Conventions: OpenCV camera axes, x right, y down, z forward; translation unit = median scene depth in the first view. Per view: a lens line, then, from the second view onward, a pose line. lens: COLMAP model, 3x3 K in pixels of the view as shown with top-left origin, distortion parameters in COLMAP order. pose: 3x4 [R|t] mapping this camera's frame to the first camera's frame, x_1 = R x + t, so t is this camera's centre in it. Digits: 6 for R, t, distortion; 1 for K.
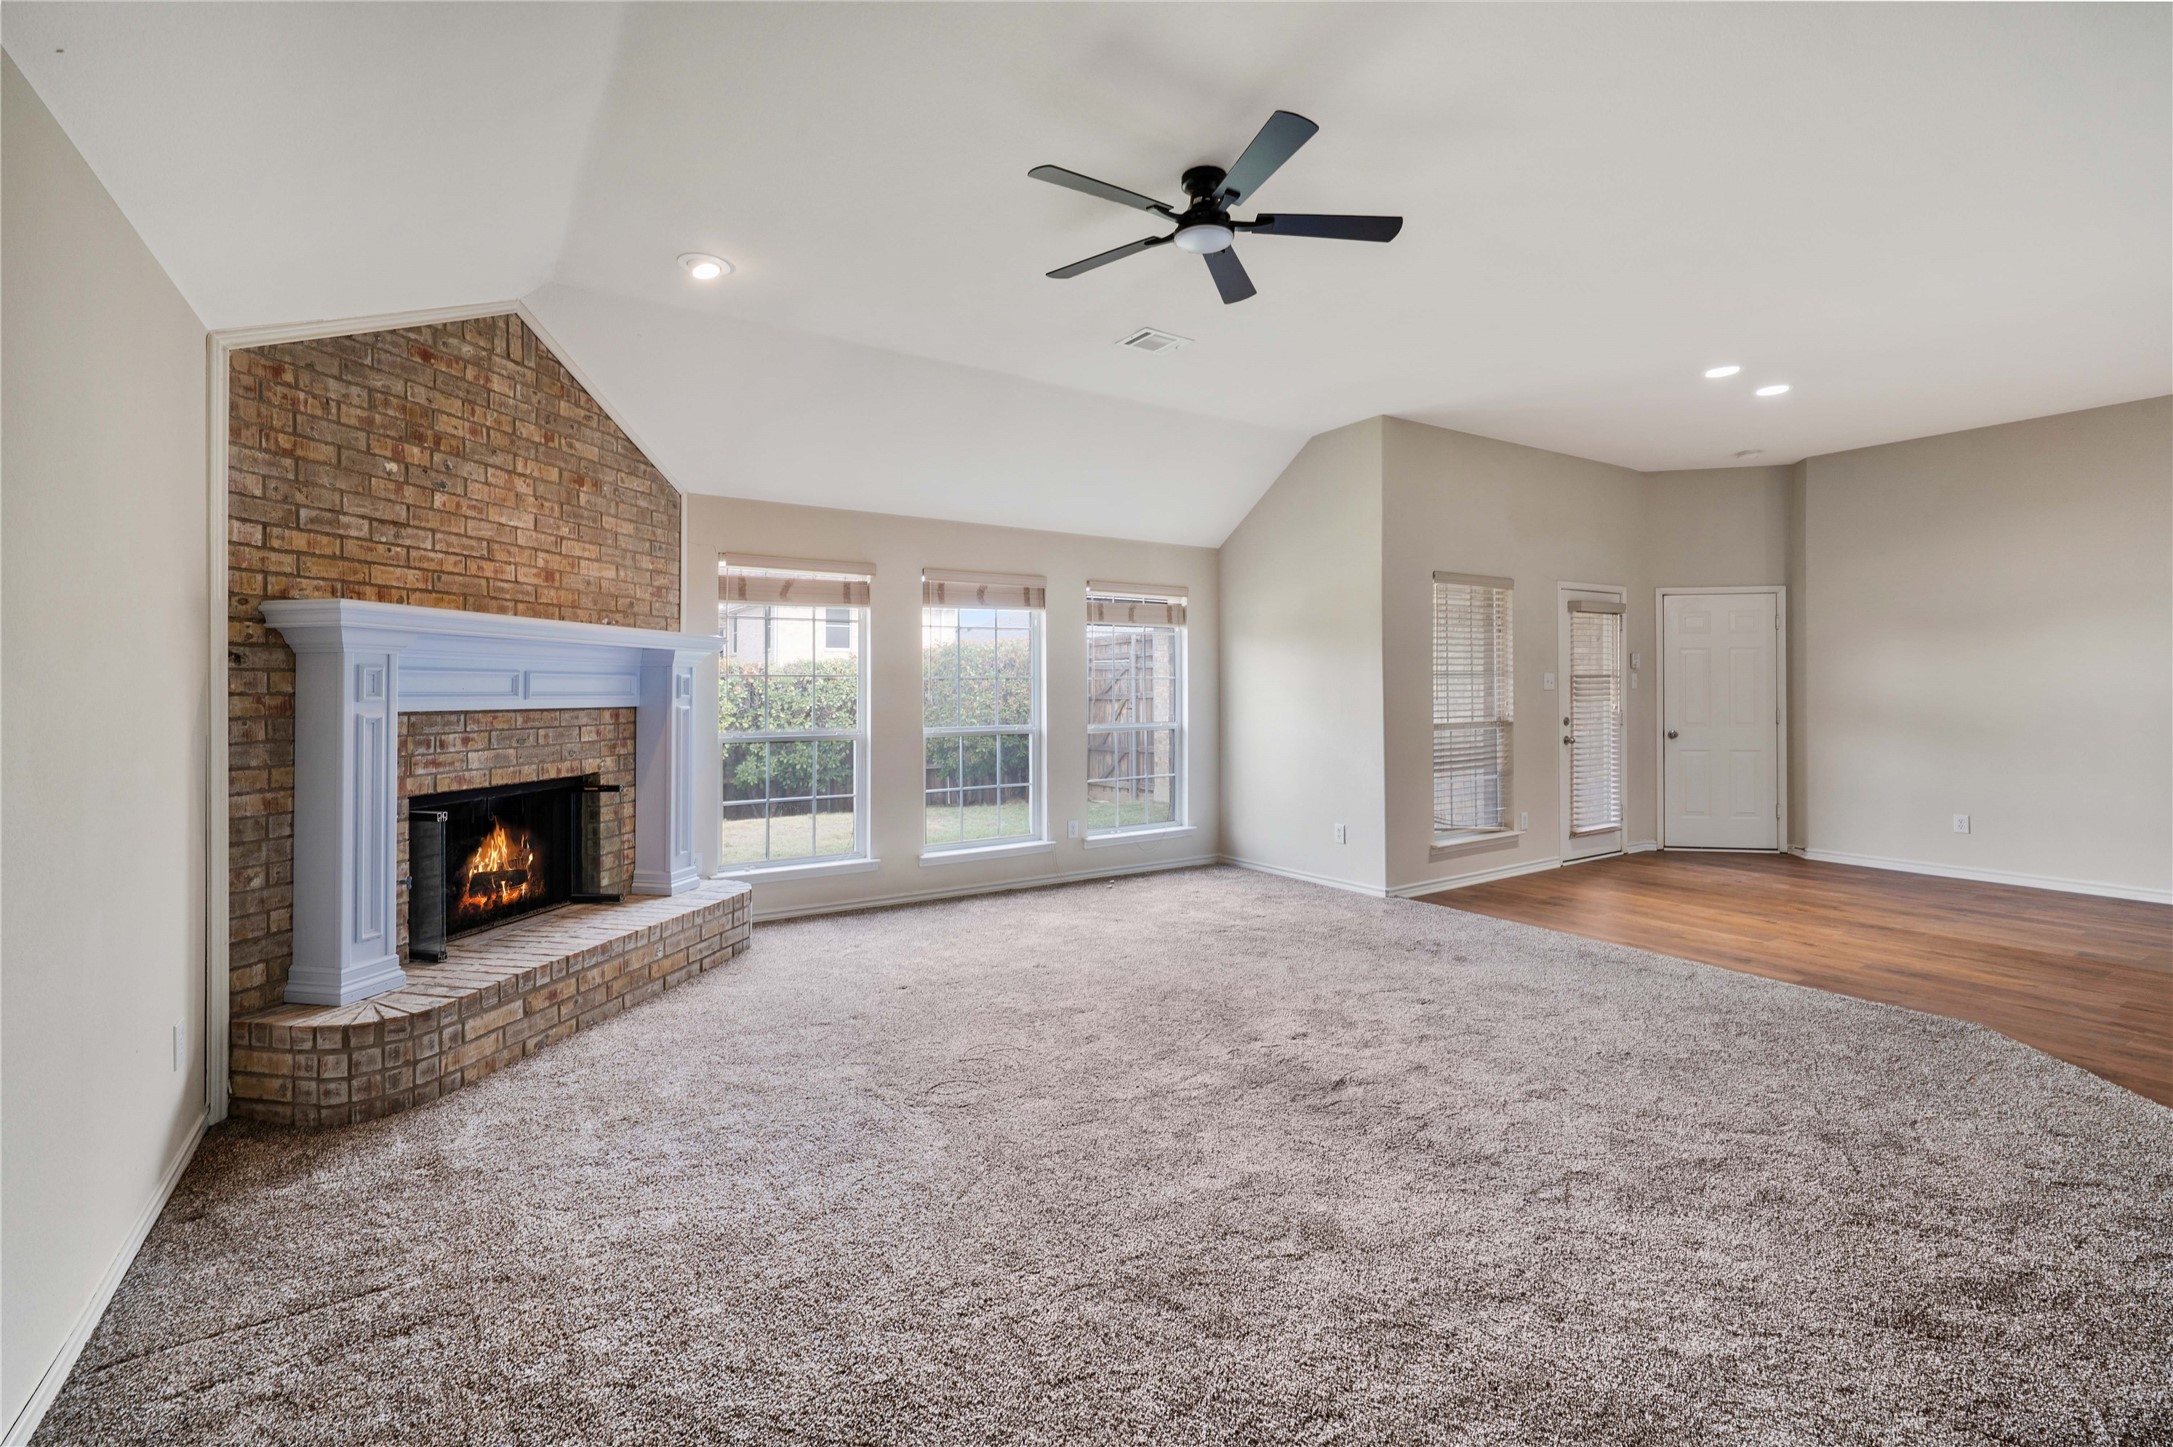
lens RADIAL K [[964.6, 0, 1075.9], [0, 964.6, 674.6], [0, 0, 1]] dist [0.000812, 0.000235]
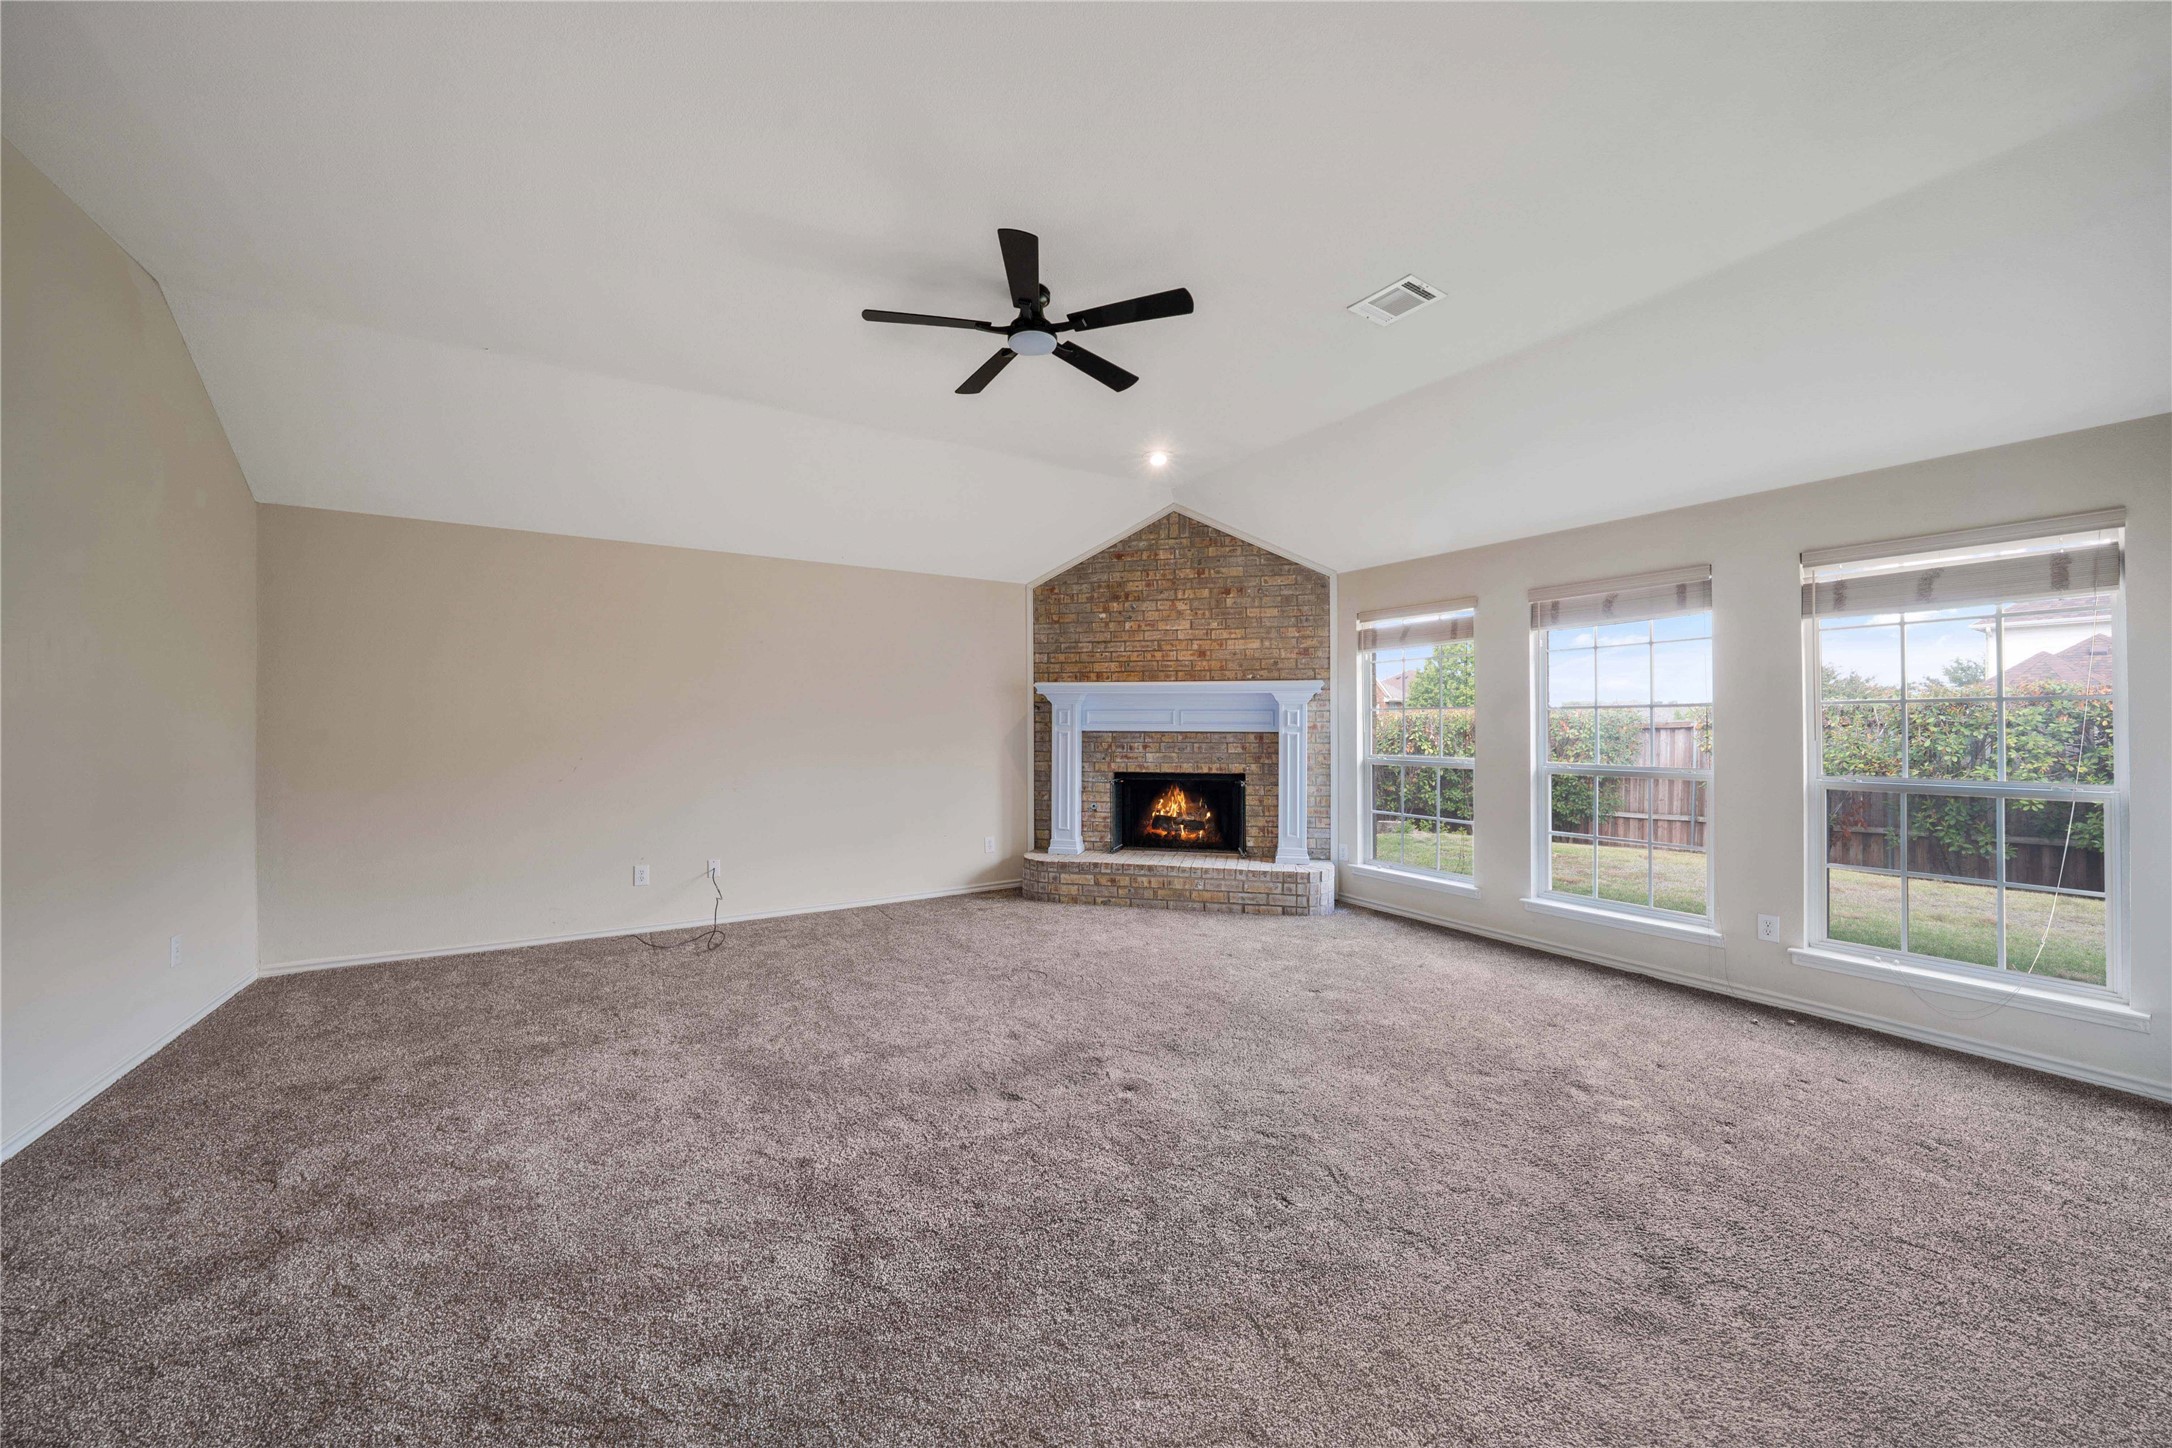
lens RADIAL K [[775.7, 0, 1086.0], [0, 775.7, 724.0], [0, 0, 1]] dist [-0.027025, 0.005301]
pose [[-0.022730, 0.005686, -0.999725, 0.760283], [0.015213, 0.999870, 0.005341, 0.010445], [0.999626, -0.015088, -0.022813, 0.758279]]
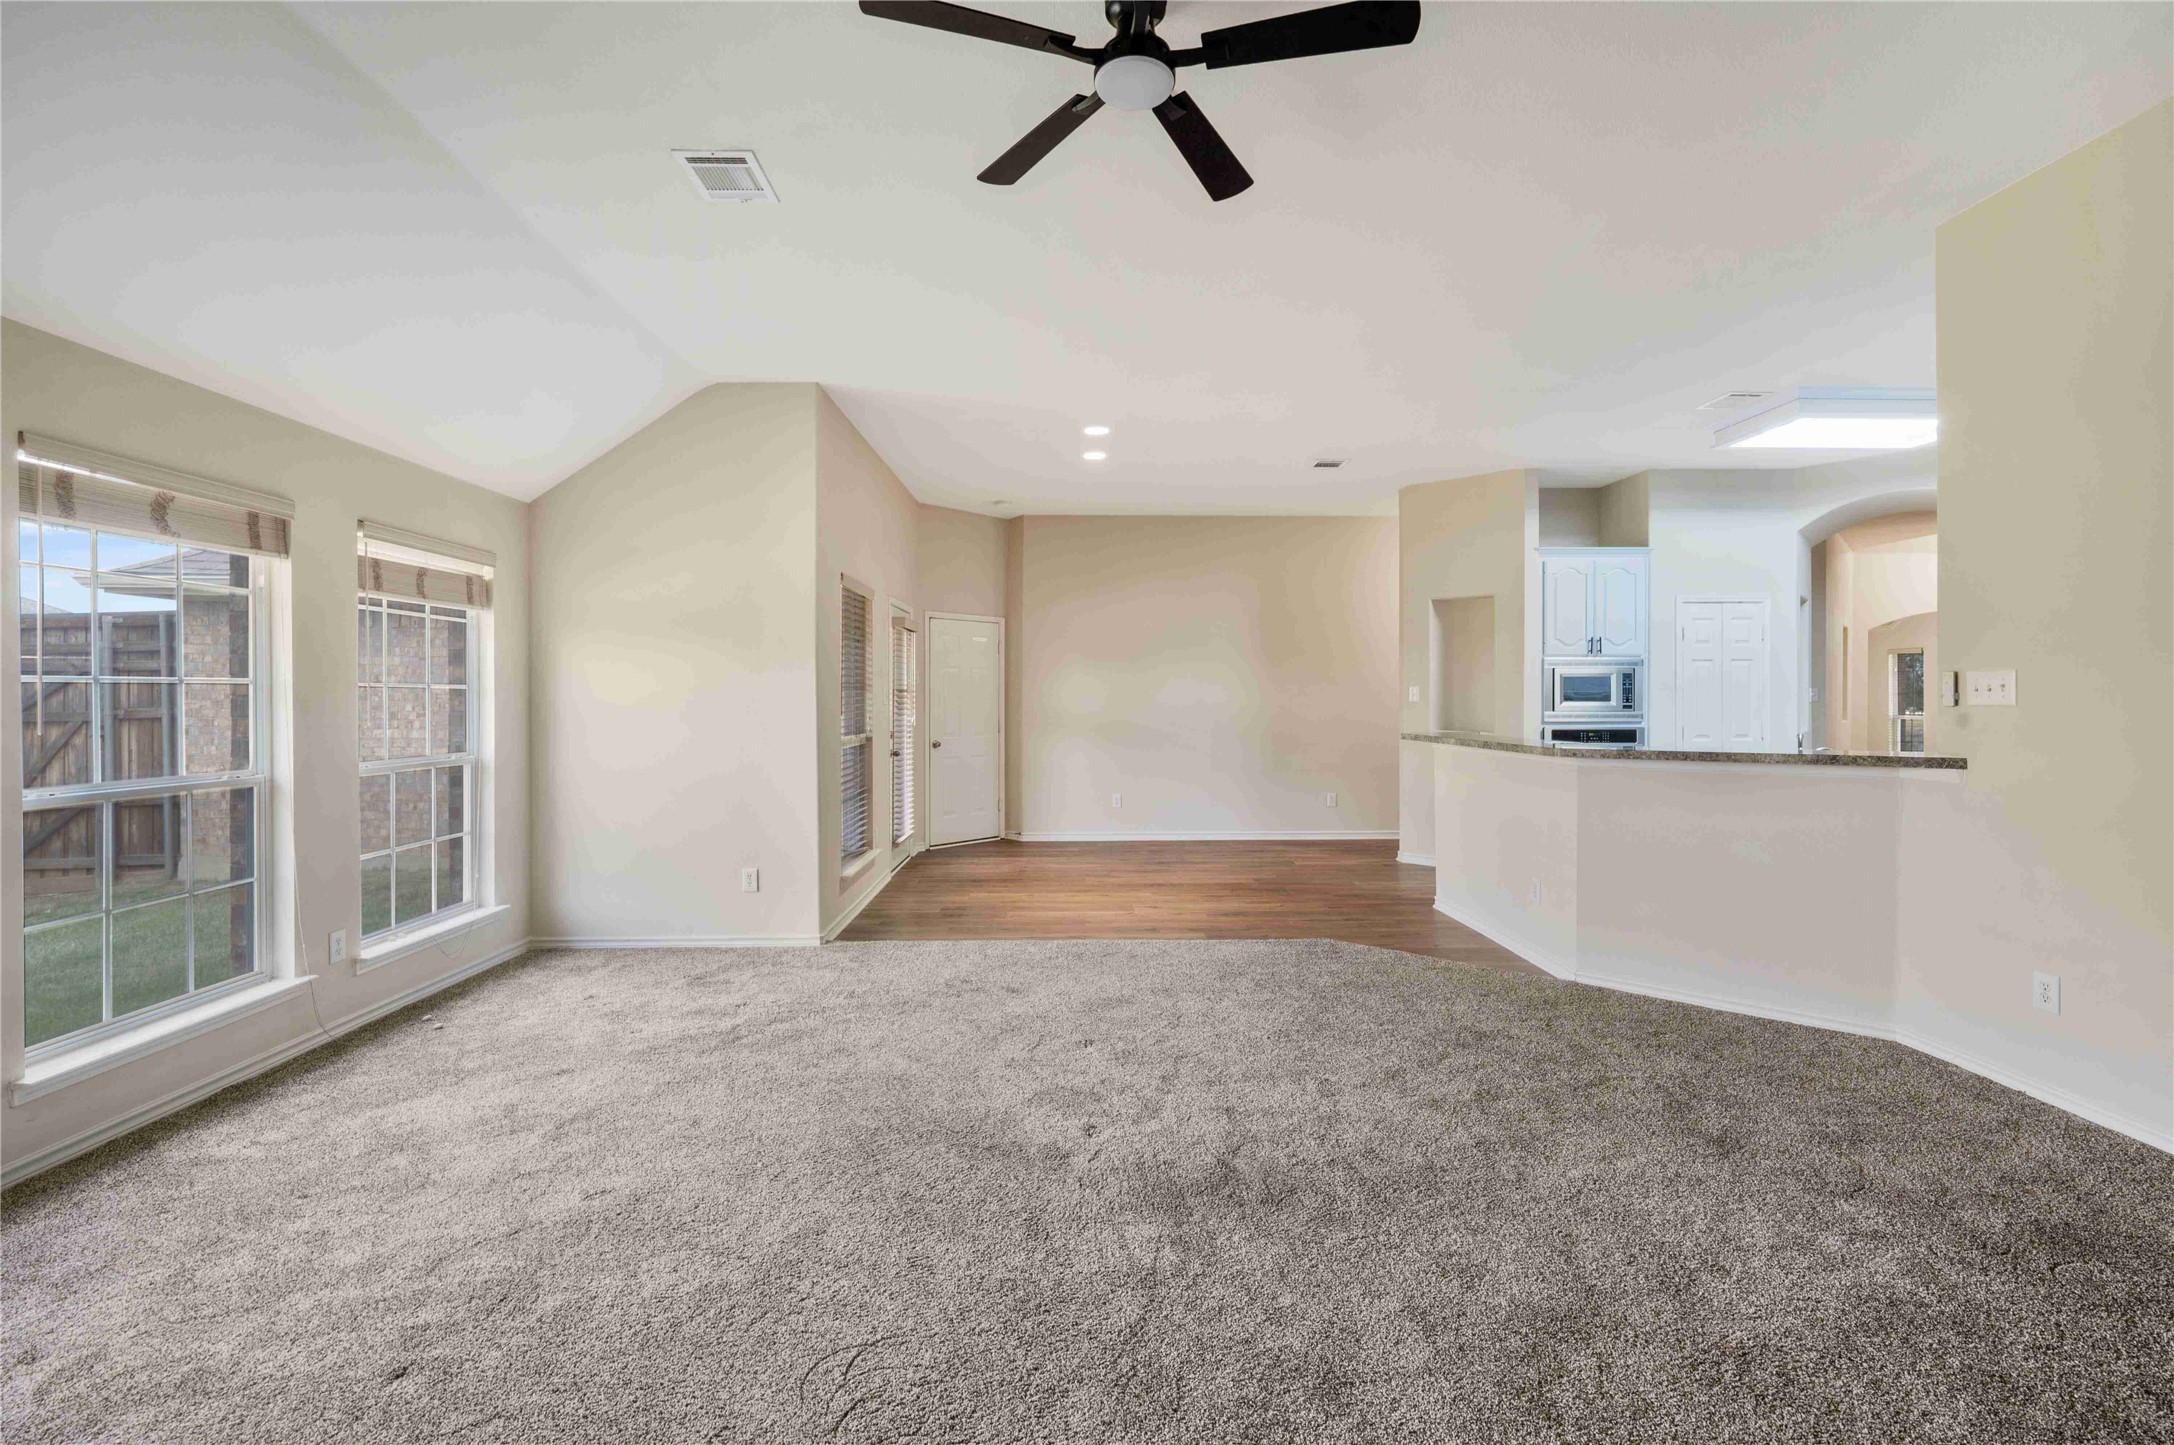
lens RADIAL K [[945.8, 0, 1086.9], [0, 945.8, 696.5], [0, 0, 1]] dist [-0.001765, -0.000277]
pose [[0.527034, 0.004642, 0.849831, -0.346131], [-0.009609, 0.999954, 0.000497, 0.008270], [-0.849790, -0.008428, 0.527055, 0.457405]]
